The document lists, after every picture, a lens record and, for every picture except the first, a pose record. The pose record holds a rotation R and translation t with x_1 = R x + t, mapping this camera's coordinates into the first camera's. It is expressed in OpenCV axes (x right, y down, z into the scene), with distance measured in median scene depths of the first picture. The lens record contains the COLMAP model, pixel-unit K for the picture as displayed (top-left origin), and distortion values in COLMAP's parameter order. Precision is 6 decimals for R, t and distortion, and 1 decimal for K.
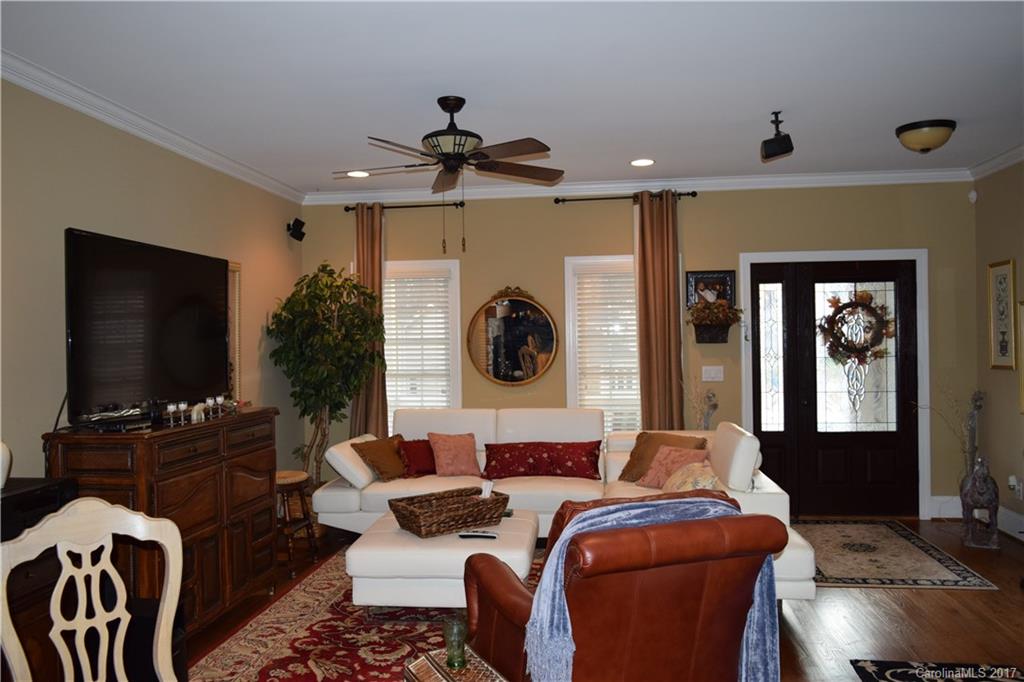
lens RADIAL K [[786.9, 0, 509.0], [0, 786.9, 343.0], [0, 0, 1]] dist [-0.020726, 0.003474]
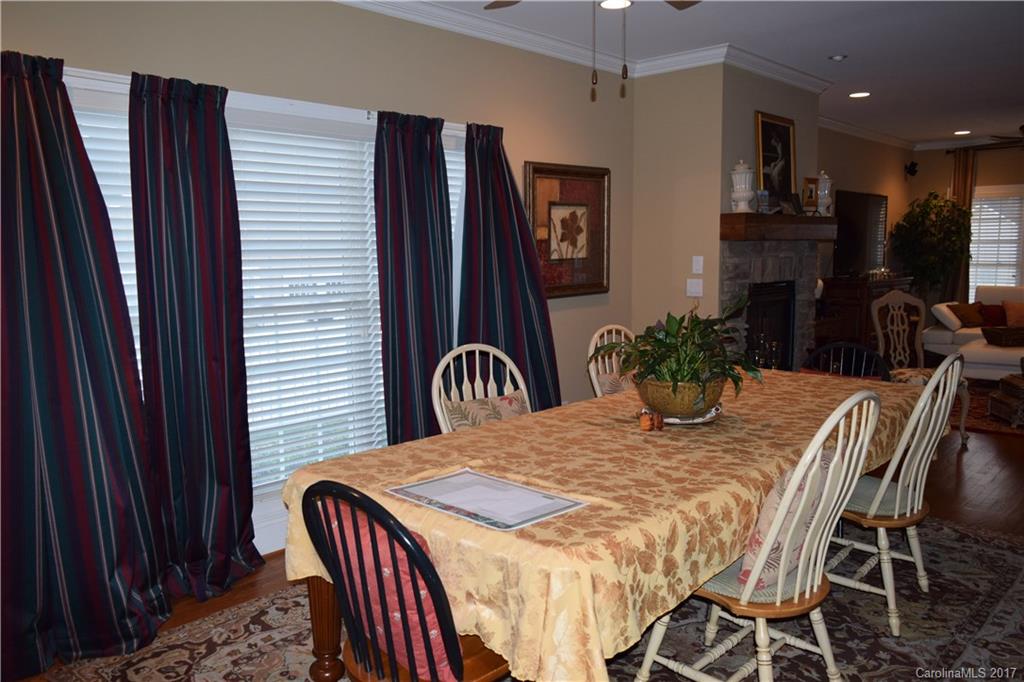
lens RADIAL K [[786.9, 0, 511.3], [0, 786.9, 340.0], [0, 0, 1]] dist [-0.020726, 0.003474]
pose [[0.809166, 0.075348, -0.582729, 0.017158], [-0.003989, 0.992425, 0.122783, 0.005773], [0.587567, -0.097028, 0.803337, -0.779505]]
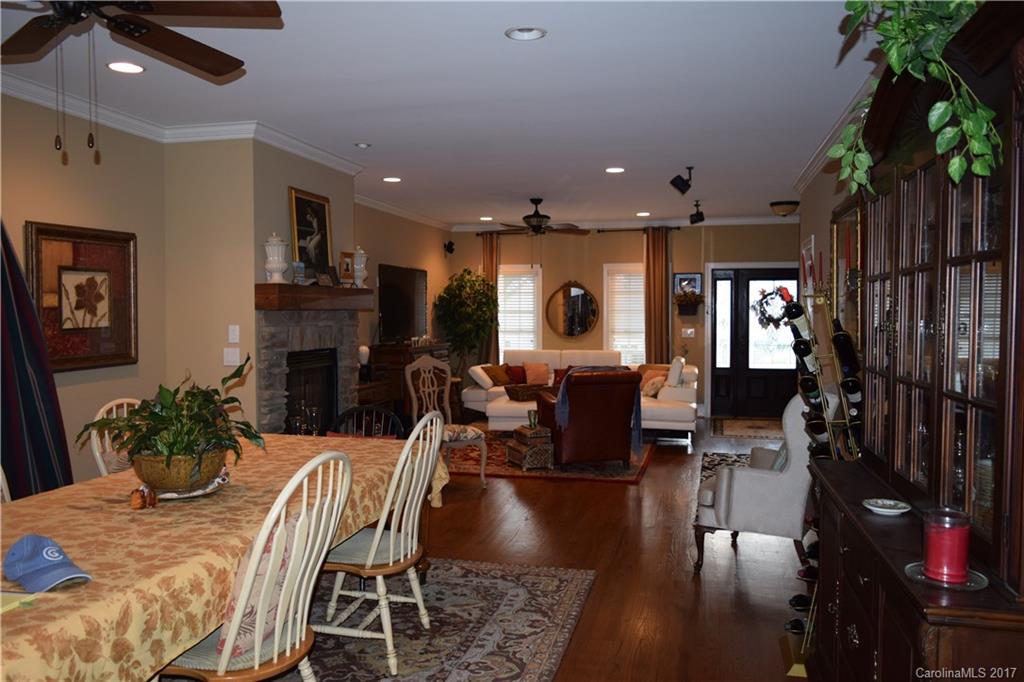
lens RADIAL K [[786.9, 0, 508.0], [0, 786.9, 342.3], [0, 0, 1]] dist [-0.020726, 0.003474]
pose [[0.992870, 0.018916, -0.117692, 0.073982], [-0.014688, 0.999219, 0.036689, 0.002111], [0.118294, -0.034698, 0.992372, -0.775347]]
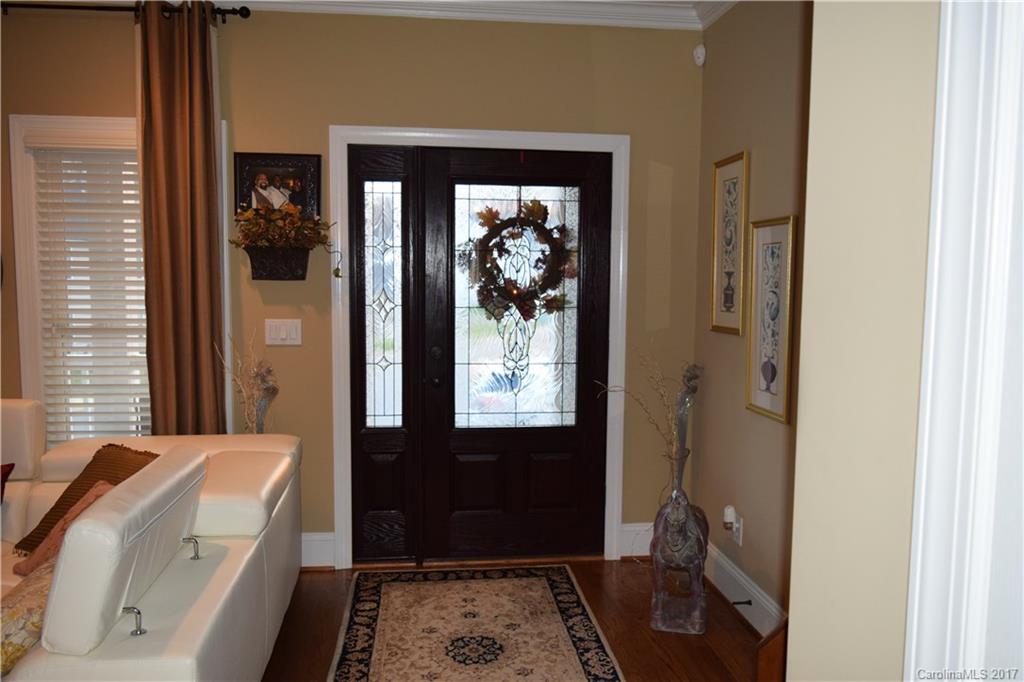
lens RADIAL K [[786.9, 0, 513.7], [0, 786.9, 341.0], [0, 0, 1]] dist [-0.020726, 0.003474]
pose [[0.969575, 0.002941, 0.244778, 0.293056], [-0.023521, 0.996421, 0.081194, -0.006307], [-0.243663, -0.084481, 0.966173, 0.405341]]
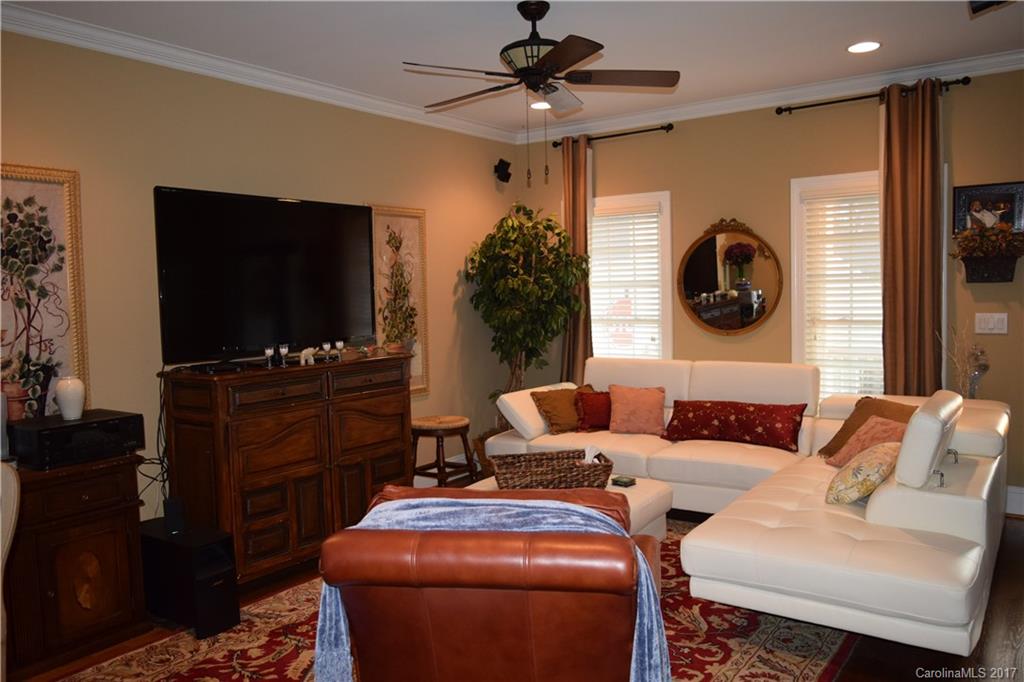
lens RADIAL K [[786.9, 0, 516.4], [0, 786.9, 341.5], [0, 0, 1]] dist [-0.020726, 0.003474]
pose [[0.882609, 0.022412, -0.469572, 0.217847], [0.011513, 0.997533, 0.069250, -0.000414], [0.469966, -0.066527, 0.880174, 0.139585]]
